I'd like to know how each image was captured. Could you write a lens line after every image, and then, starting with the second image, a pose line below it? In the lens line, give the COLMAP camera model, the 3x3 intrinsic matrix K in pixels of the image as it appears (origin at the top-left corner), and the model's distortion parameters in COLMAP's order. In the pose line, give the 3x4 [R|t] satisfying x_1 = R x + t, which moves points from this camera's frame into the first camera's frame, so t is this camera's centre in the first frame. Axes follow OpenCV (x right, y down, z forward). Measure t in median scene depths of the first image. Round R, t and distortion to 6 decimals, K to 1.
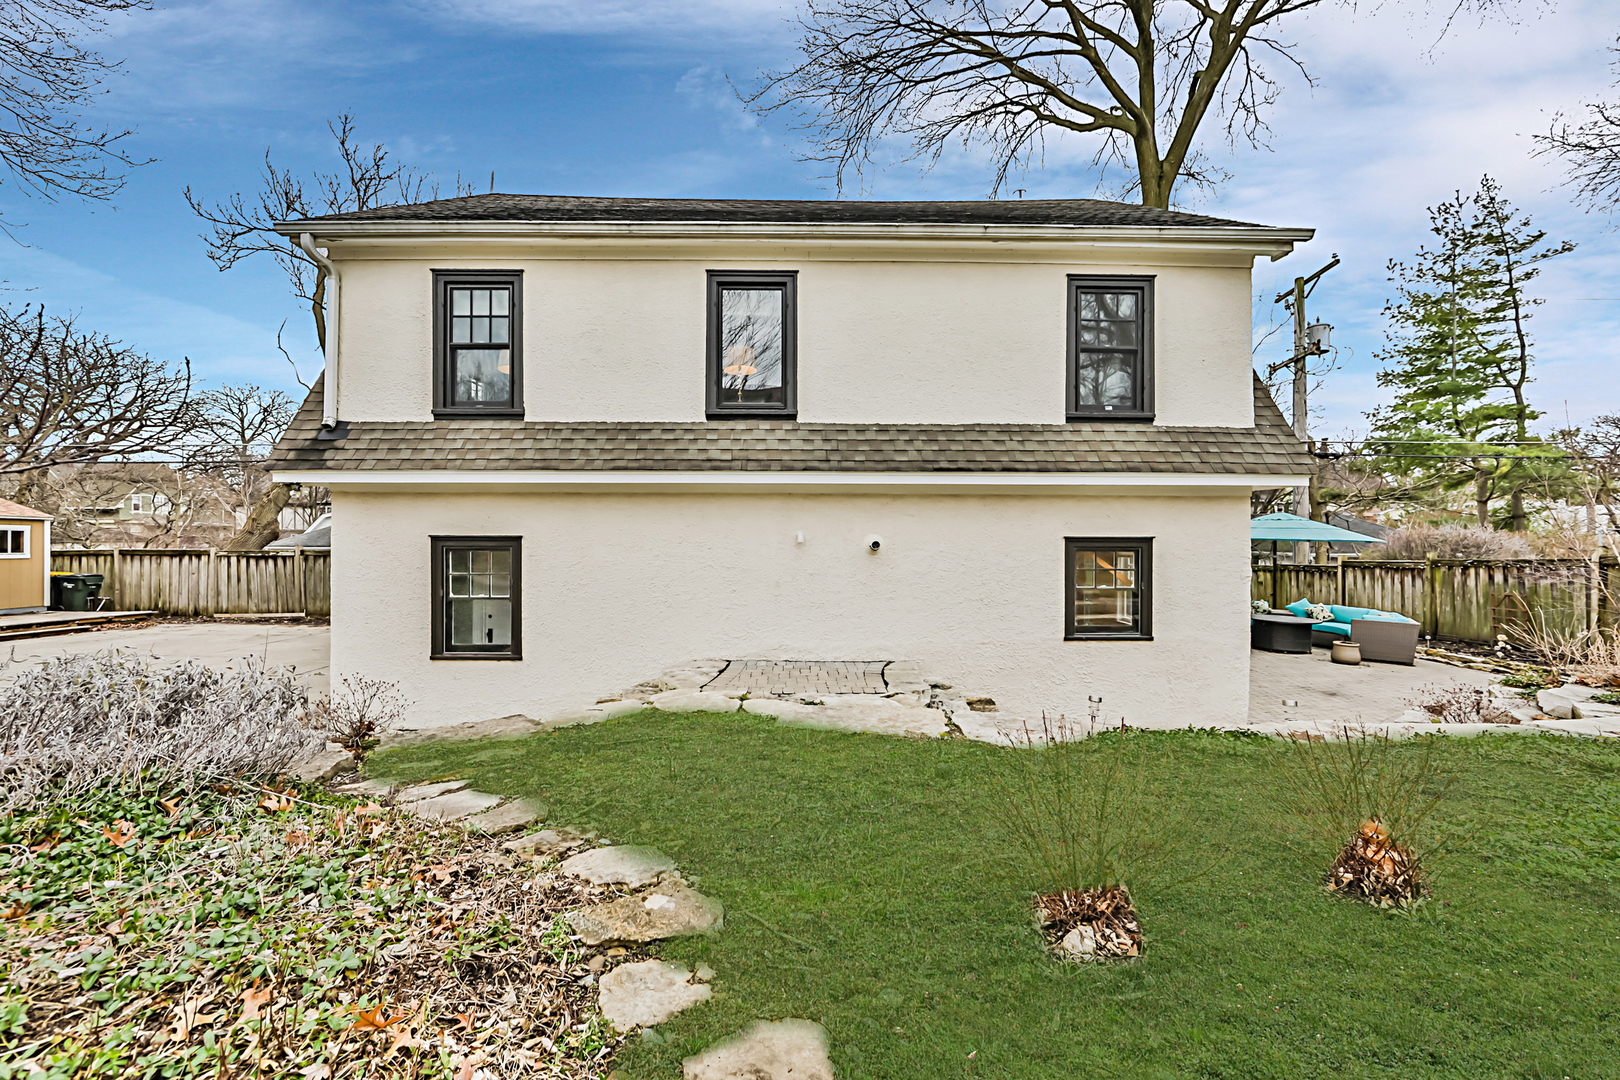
lens RADIAL K [[637.5, 0, 809.2], [0, 637.5, 547.9], [0, 0, 1]] dist [-0.015716, 0.002839]
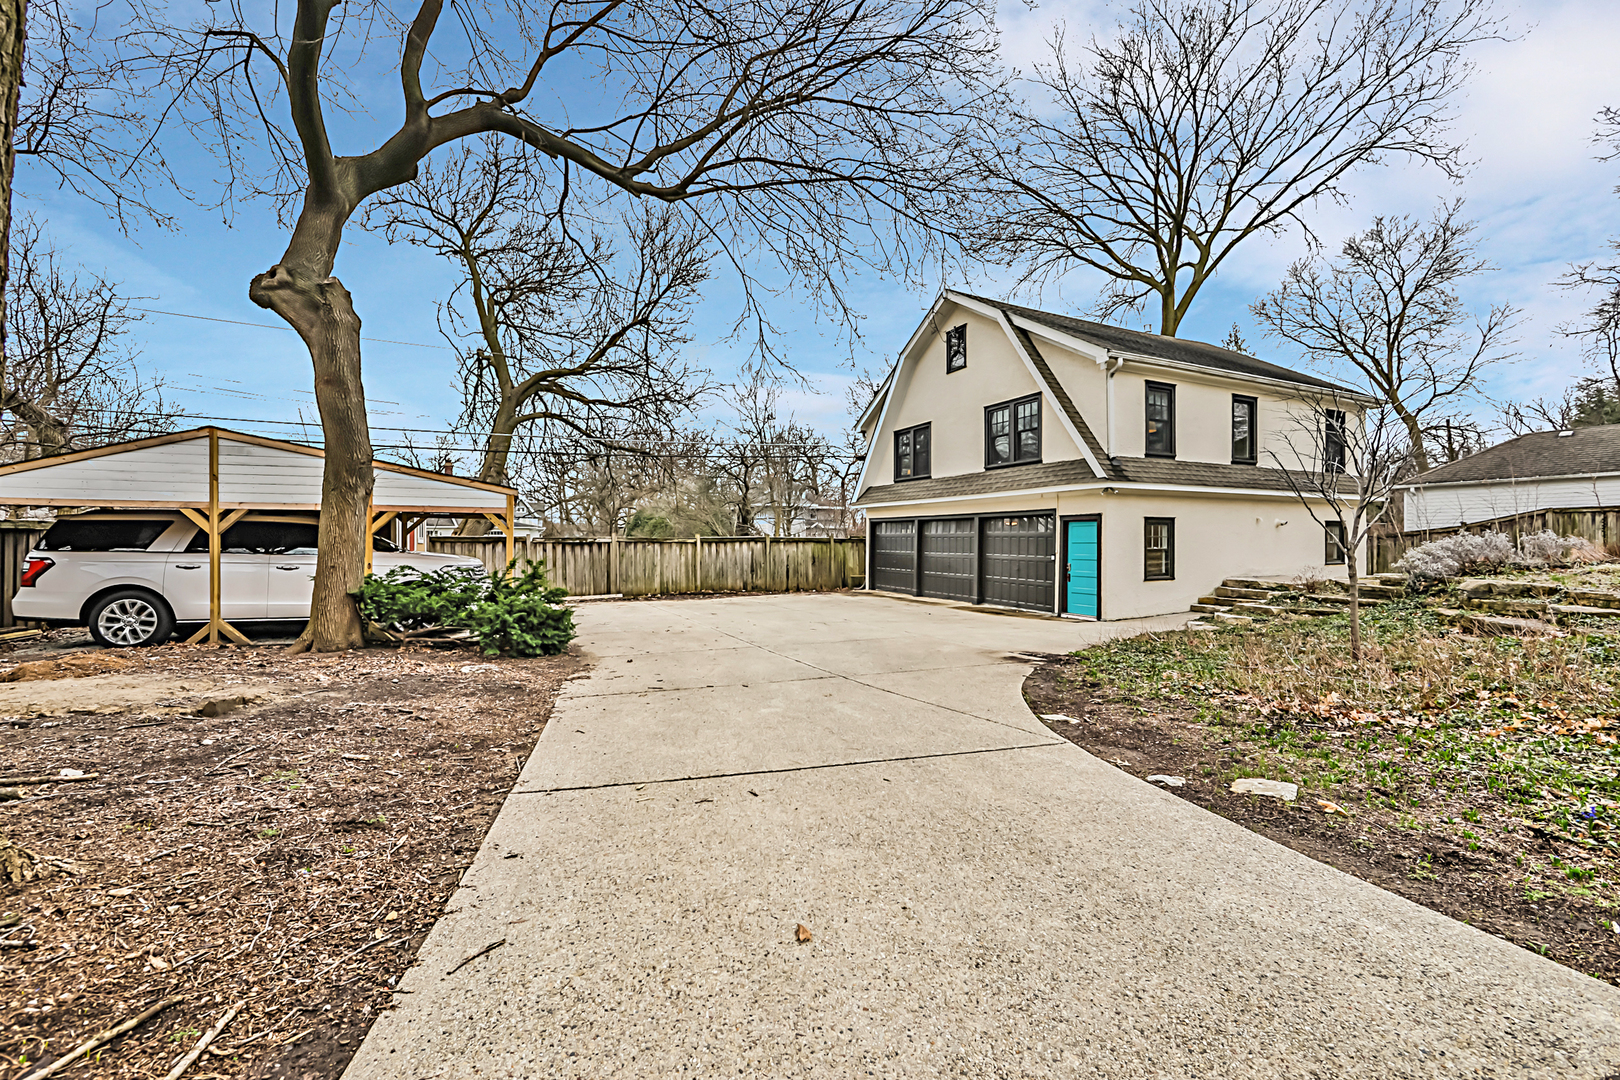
lens RADIAL K [[637.5, 0, 797.7], [0, 637.5, 539.4], [0, 0, 1]] dist [-0.015716, 0.002839]
pose [[0.912281, -0.007640, 0.409493, -1.019497], [0.012424, 0.999882, -0.009024, 0.022864], [-0.409376, 0.013320, 0.912268, -0.143765]]
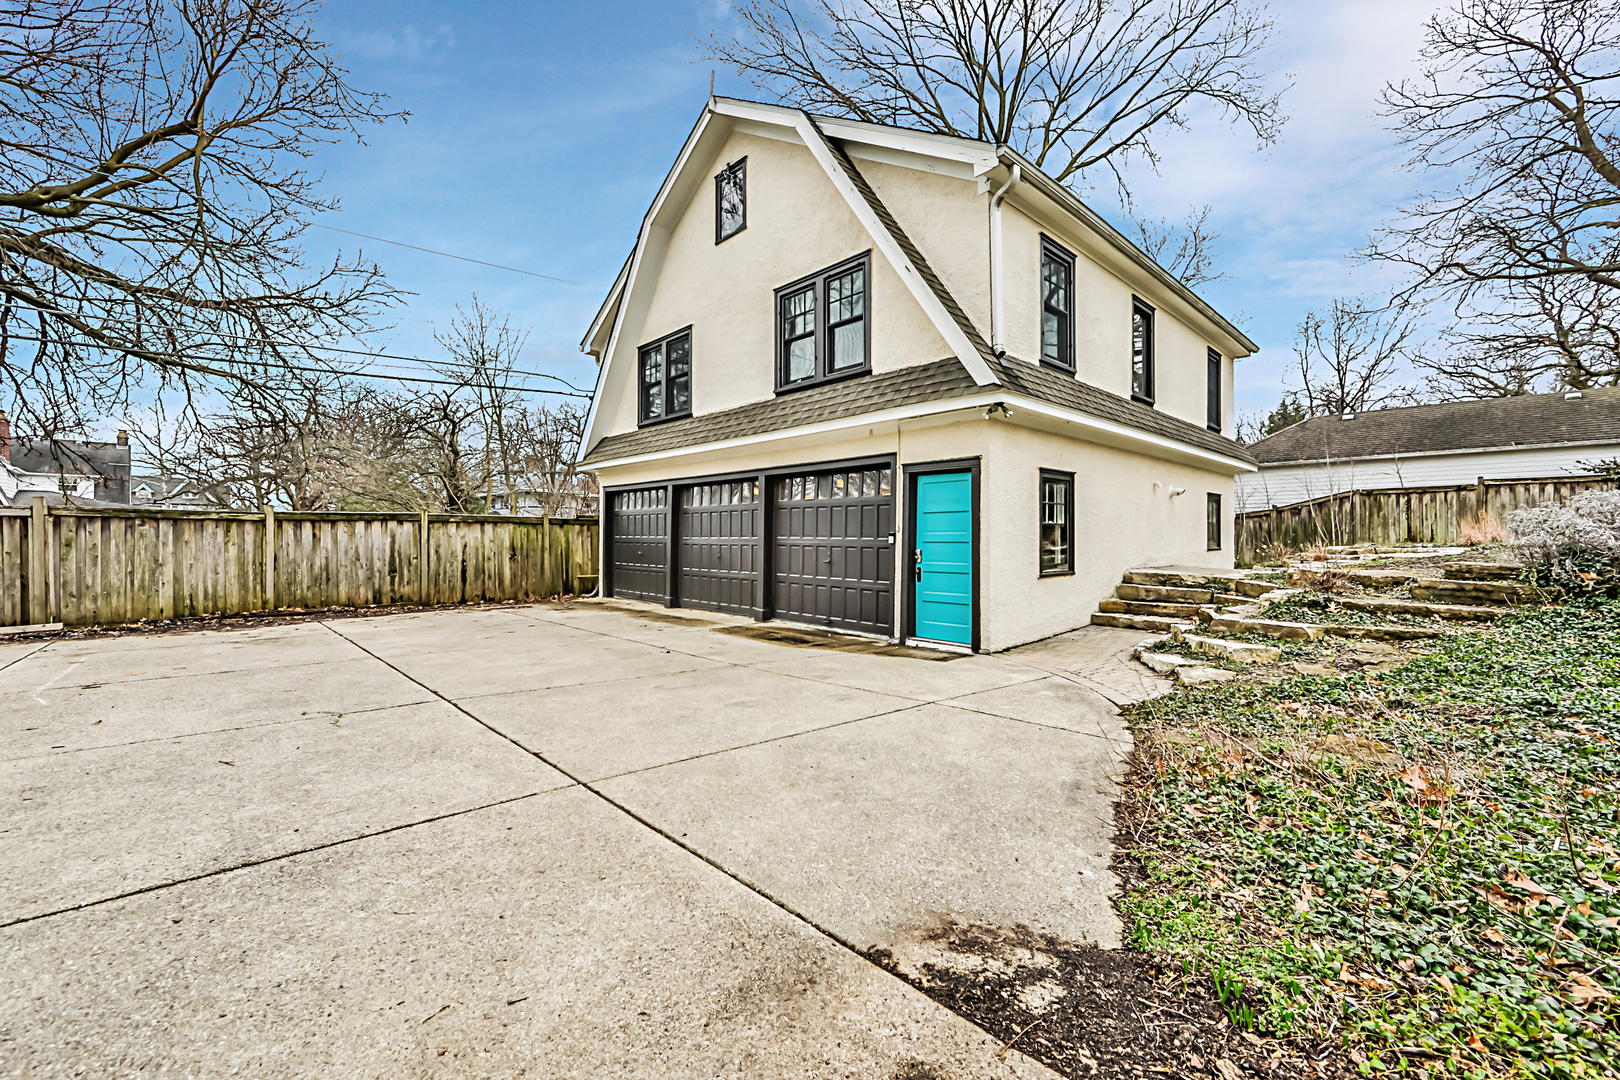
lens RADIAL K [[637.5, 0, 806.1], [0, 637.5, 541.3], [0, 0, 1]] dist [-0.015716, 0.002839]
pose [[0.730590, -0.013525, 0.682683, -0.728758], [0.014475, 0.999886, 0.004319, 0.042621], [-0.682663, 0.006727, 0.730702, 0.192226]]
